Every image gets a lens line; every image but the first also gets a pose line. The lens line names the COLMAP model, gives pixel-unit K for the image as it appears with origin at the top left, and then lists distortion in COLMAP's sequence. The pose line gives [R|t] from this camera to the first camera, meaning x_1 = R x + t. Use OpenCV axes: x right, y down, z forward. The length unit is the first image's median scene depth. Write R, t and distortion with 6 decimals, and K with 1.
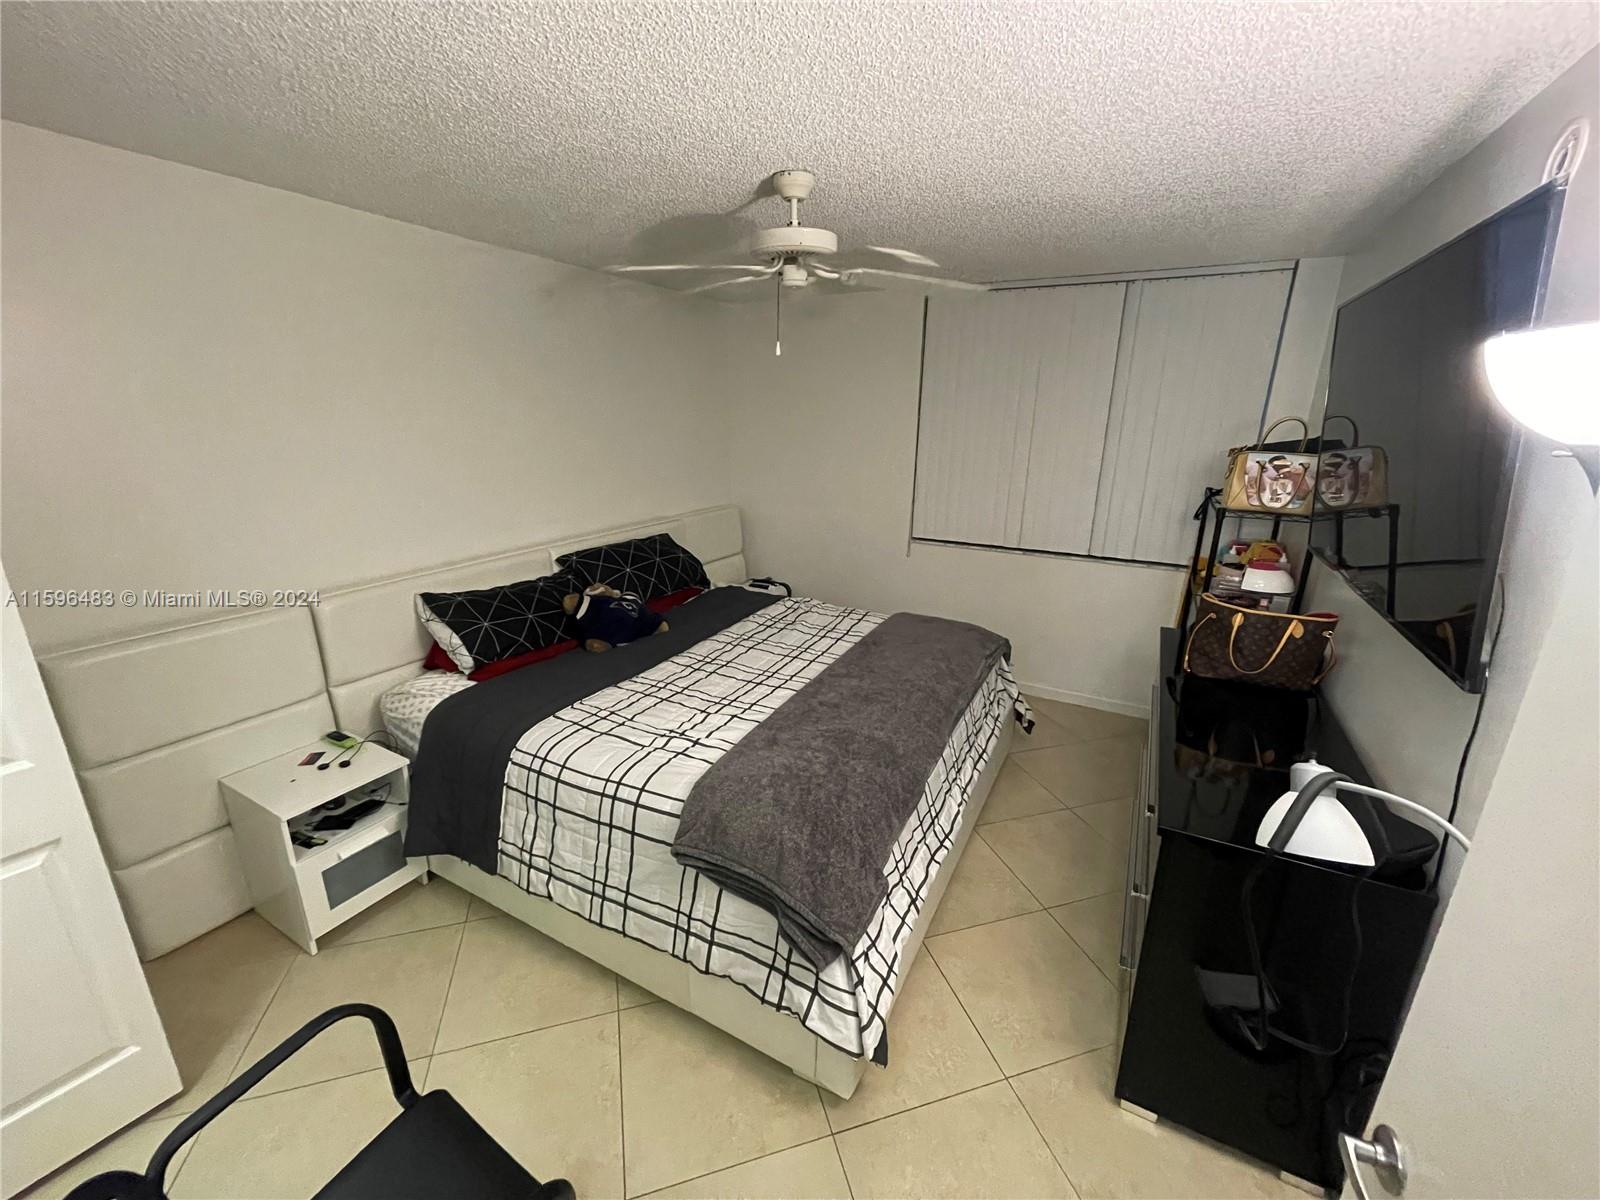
lens RADIAL K [[640.8, 0, 805.9], [0, 640.8, 601.9], [0, 0, 1]] dist [0.000533, -0.000064]
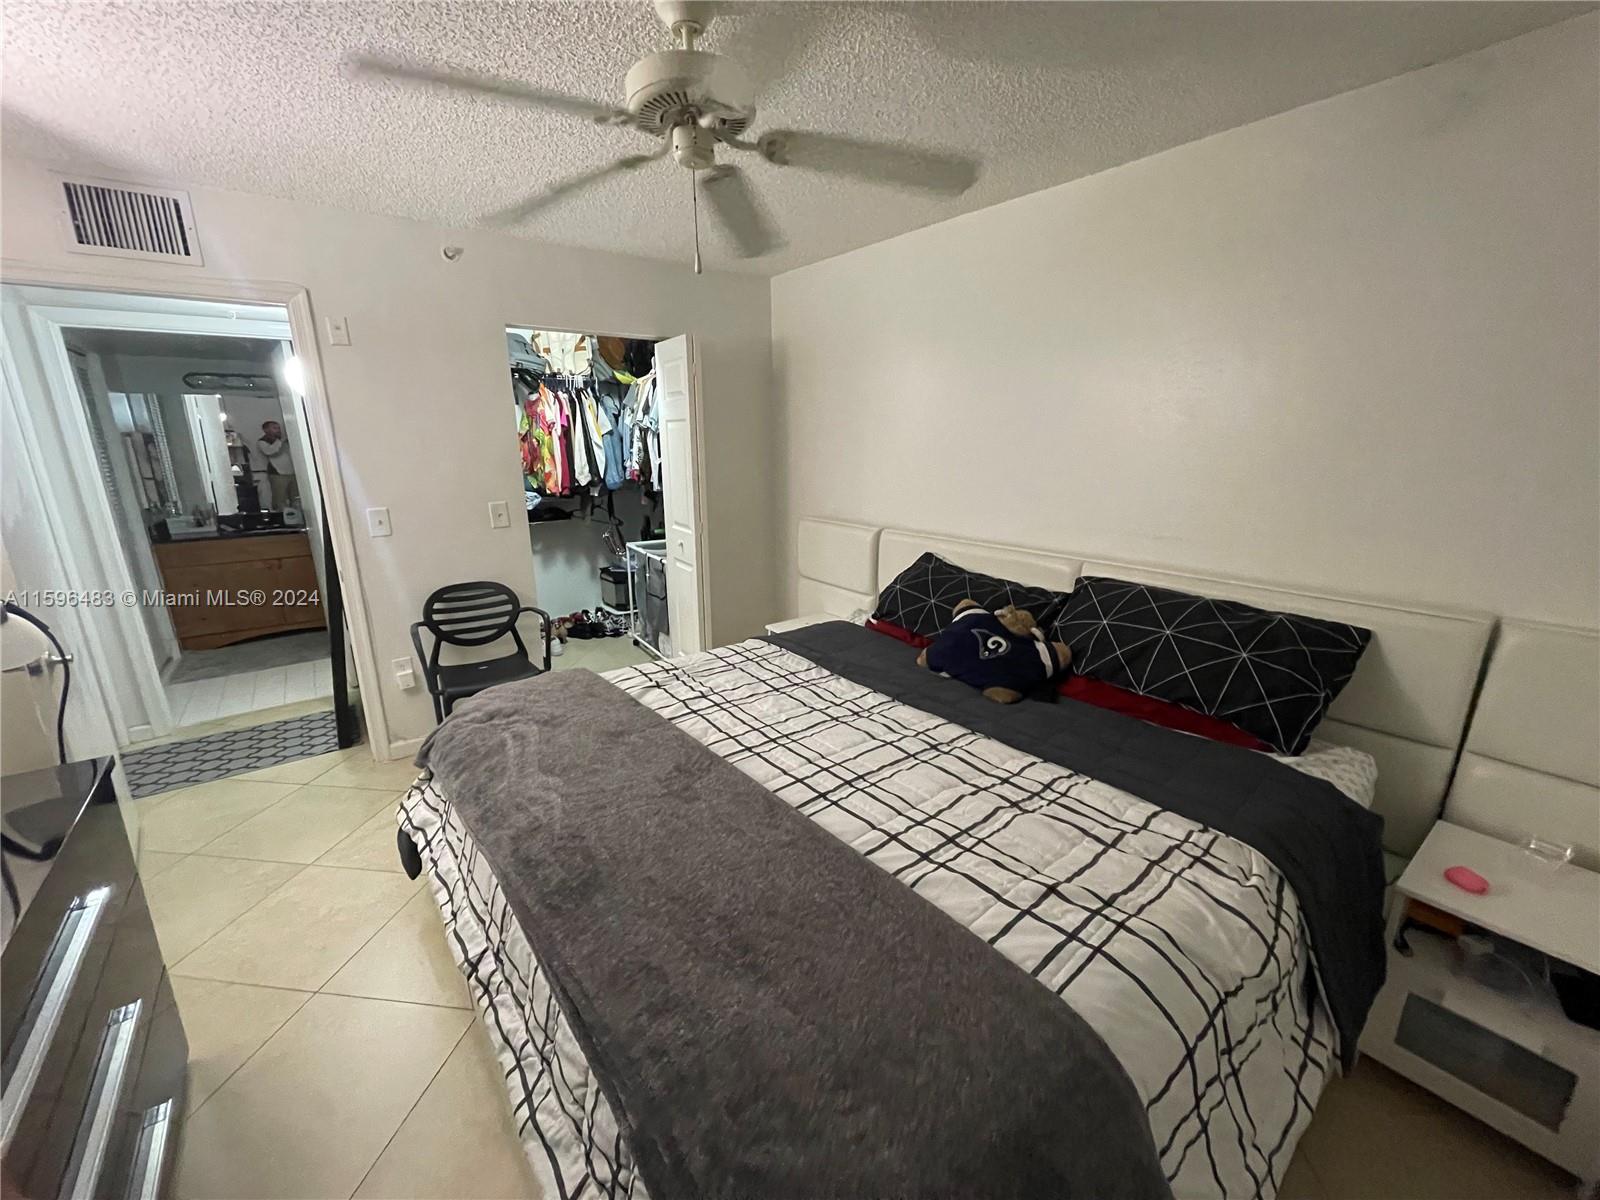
lens RADIAL K [[640.8, 0, 812.2], [0, 640.8, 593.9], [0, 0, 1]] dist [0.000533, -0.000064]
pose [[-0.387749, 0.222138, -0.894598, 0.440102], [-0.263901, 0.903148, 0.338645, -0.236144], [0.883180, 0.367395, -0.291572, 1.015083]]
